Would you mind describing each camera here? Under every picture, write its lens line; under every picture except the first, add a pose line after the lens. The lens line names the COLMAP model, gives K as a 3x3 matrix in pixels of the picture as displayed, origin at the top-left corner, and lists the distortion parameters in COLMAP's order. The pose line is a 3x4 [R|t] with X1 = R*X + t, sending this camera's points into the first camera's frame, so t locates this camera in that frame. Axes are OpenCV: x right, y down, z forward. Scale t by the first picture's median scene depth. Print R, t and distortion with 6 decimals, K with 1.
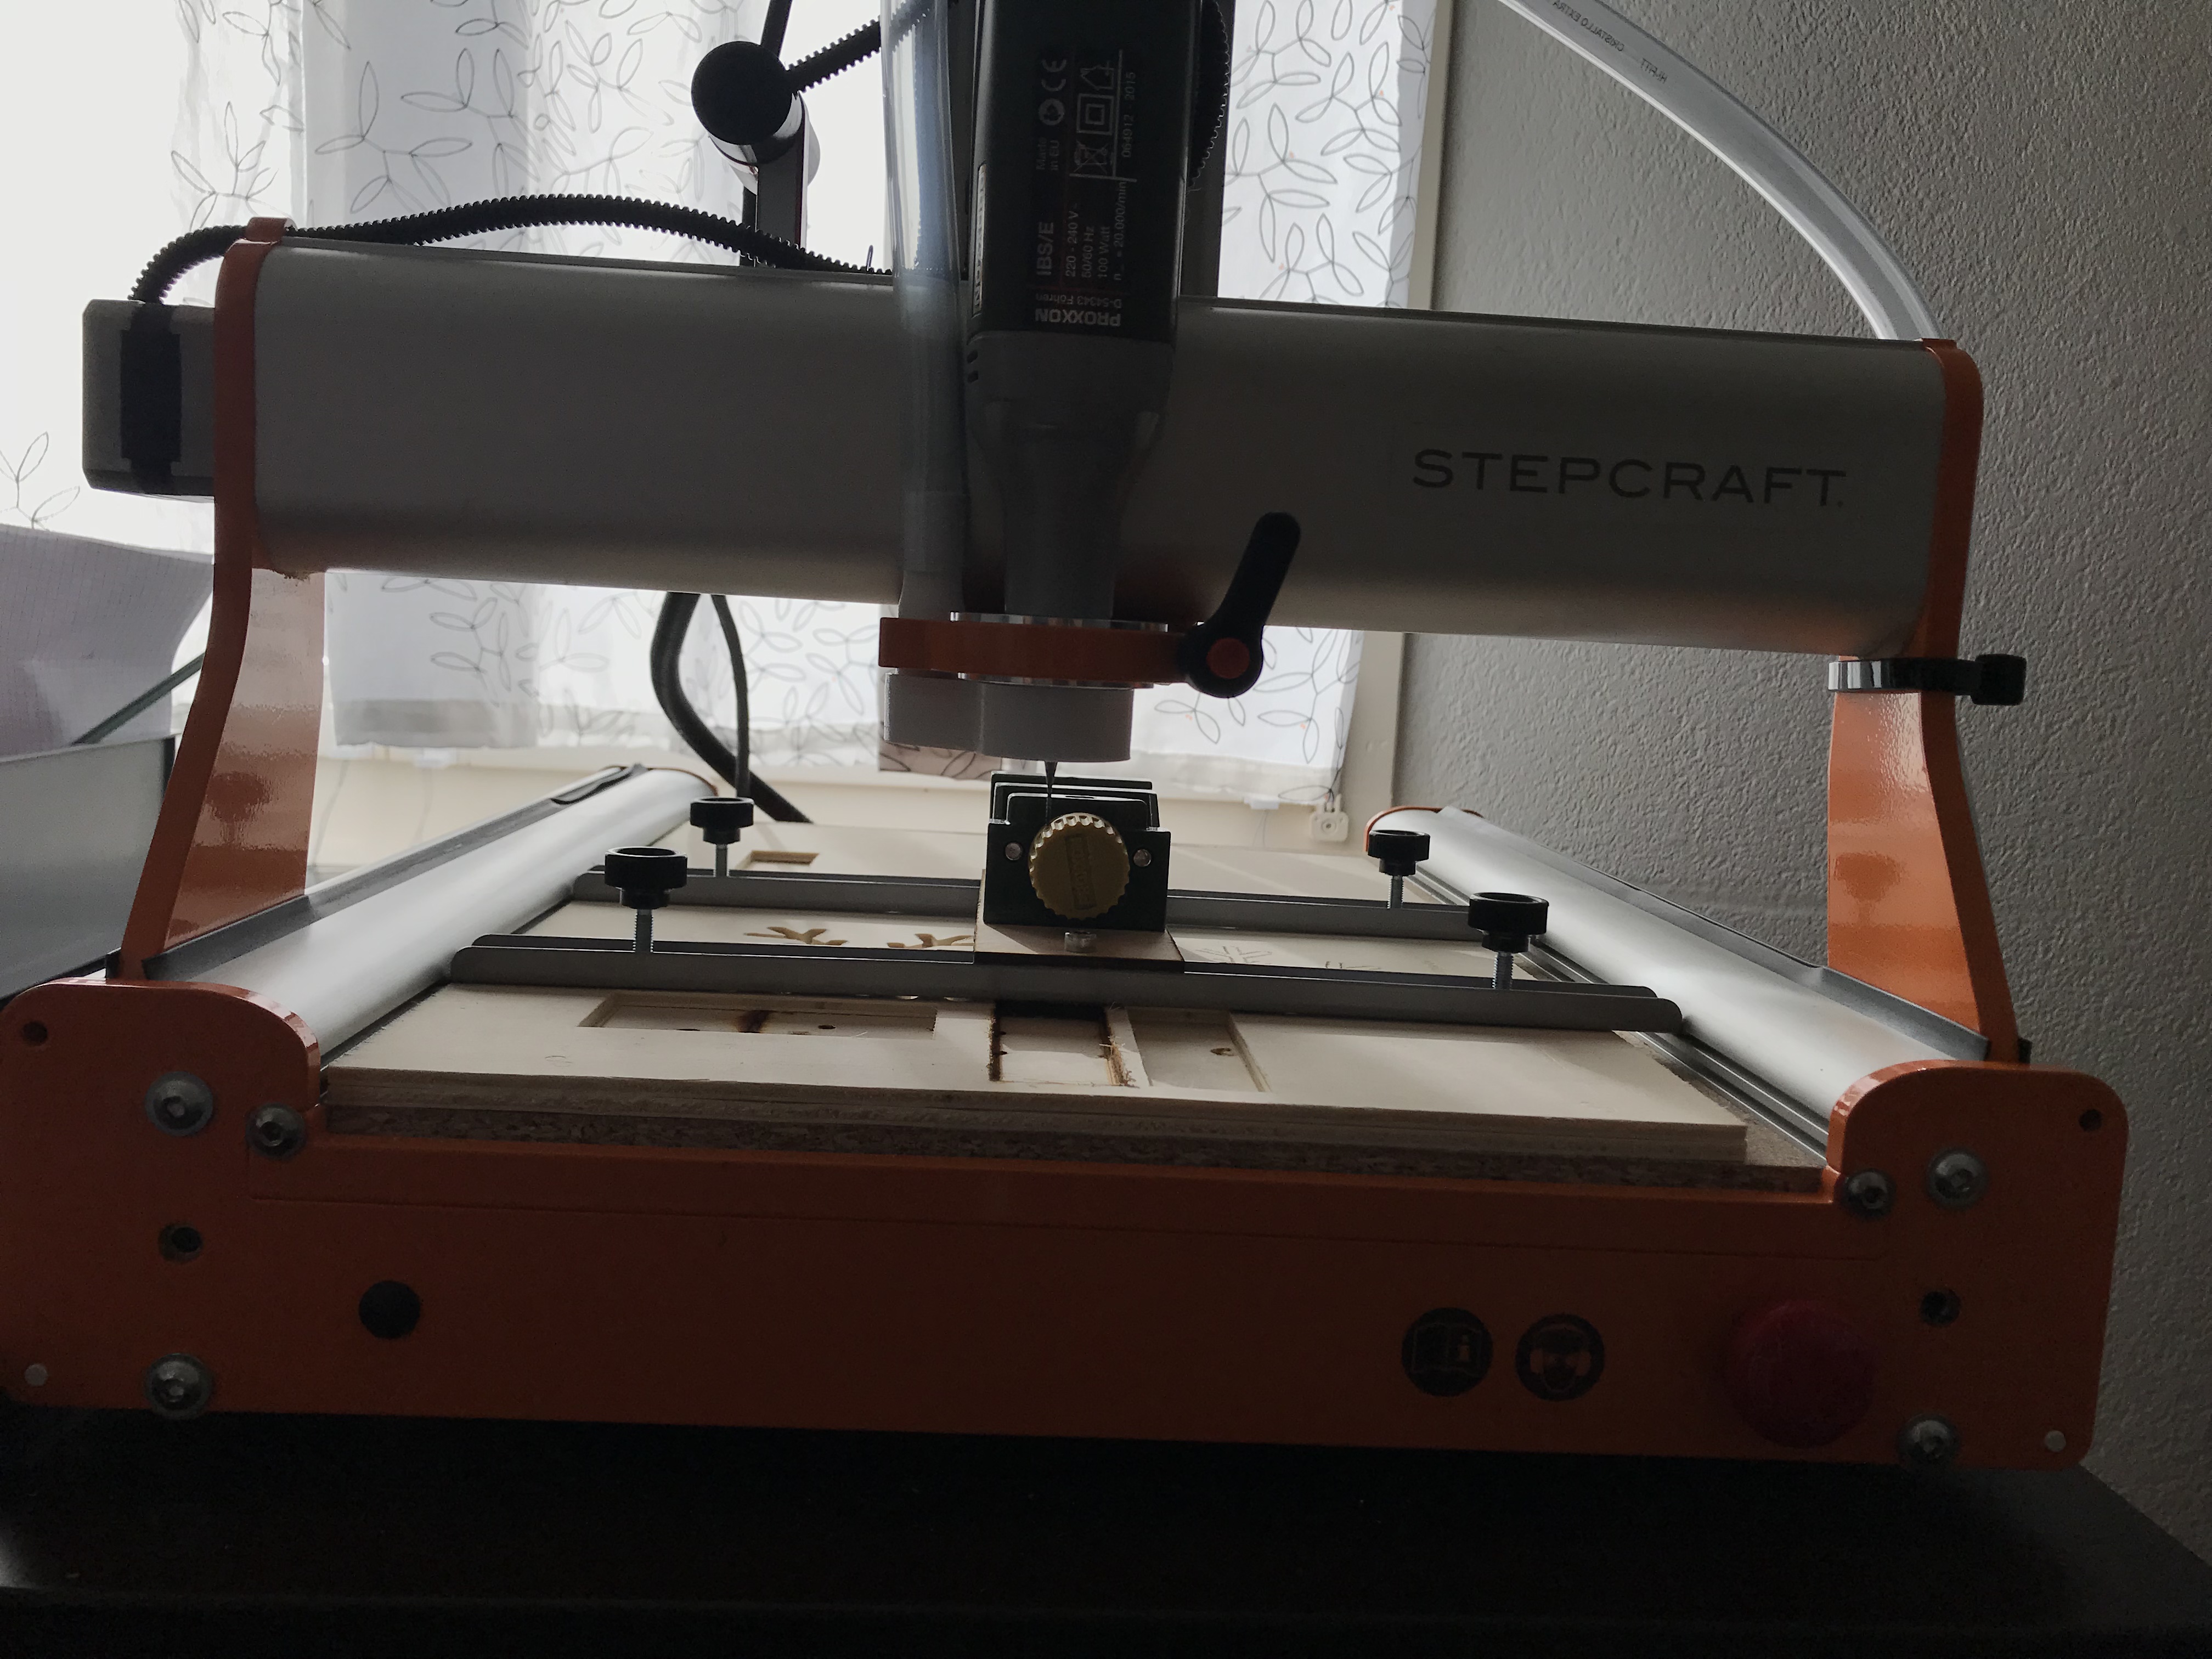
lens RADIAL K [[1818.3, 0, 1097.5], [0, 1818.3, 761.5], [0, 0, 1]] dist [-0.000649, 0.002434]
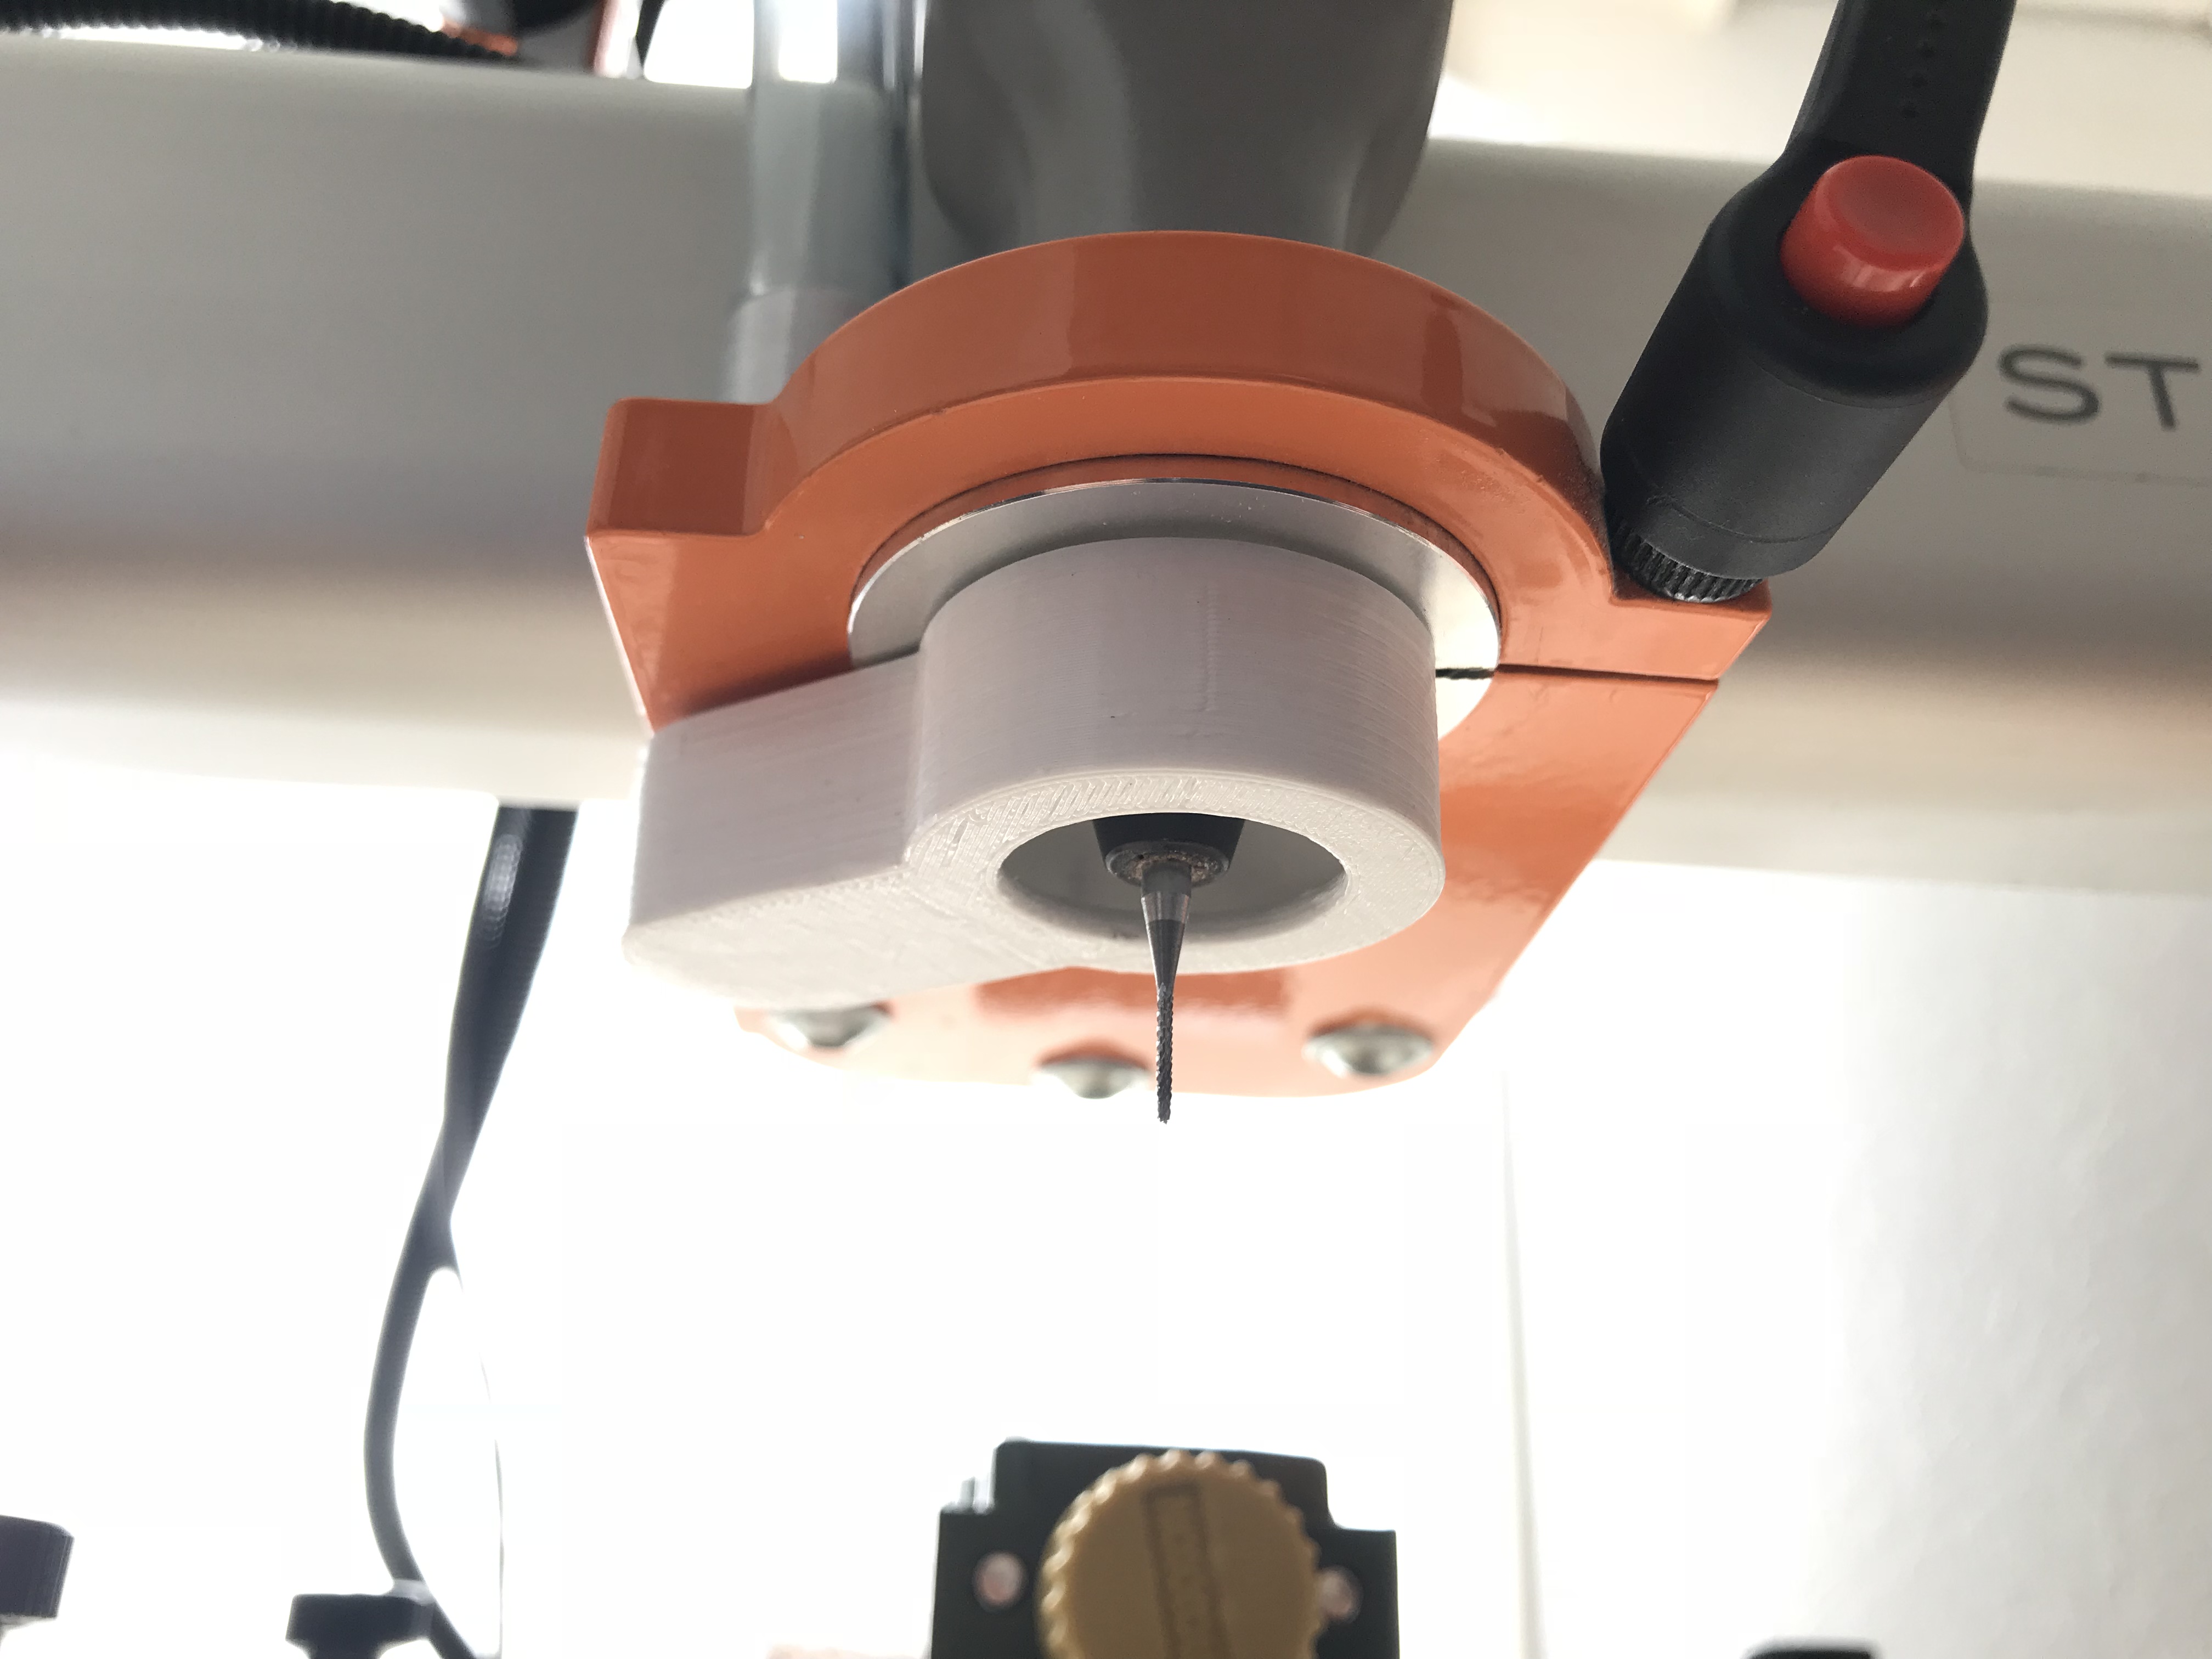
lens RADIAL K [[1818.3, 0, 1097.5], [0, 1818.3, 761.5], [0, 0, 1]] dist [-0.000649, 0.002434]
pose [[0.999448, -0.008381, 0.032158, -0.043974], [0.023276, 0.867212, -0.497396, 0.112393], [-0.023720, 0.497869, 0.866928, 0.690104]]
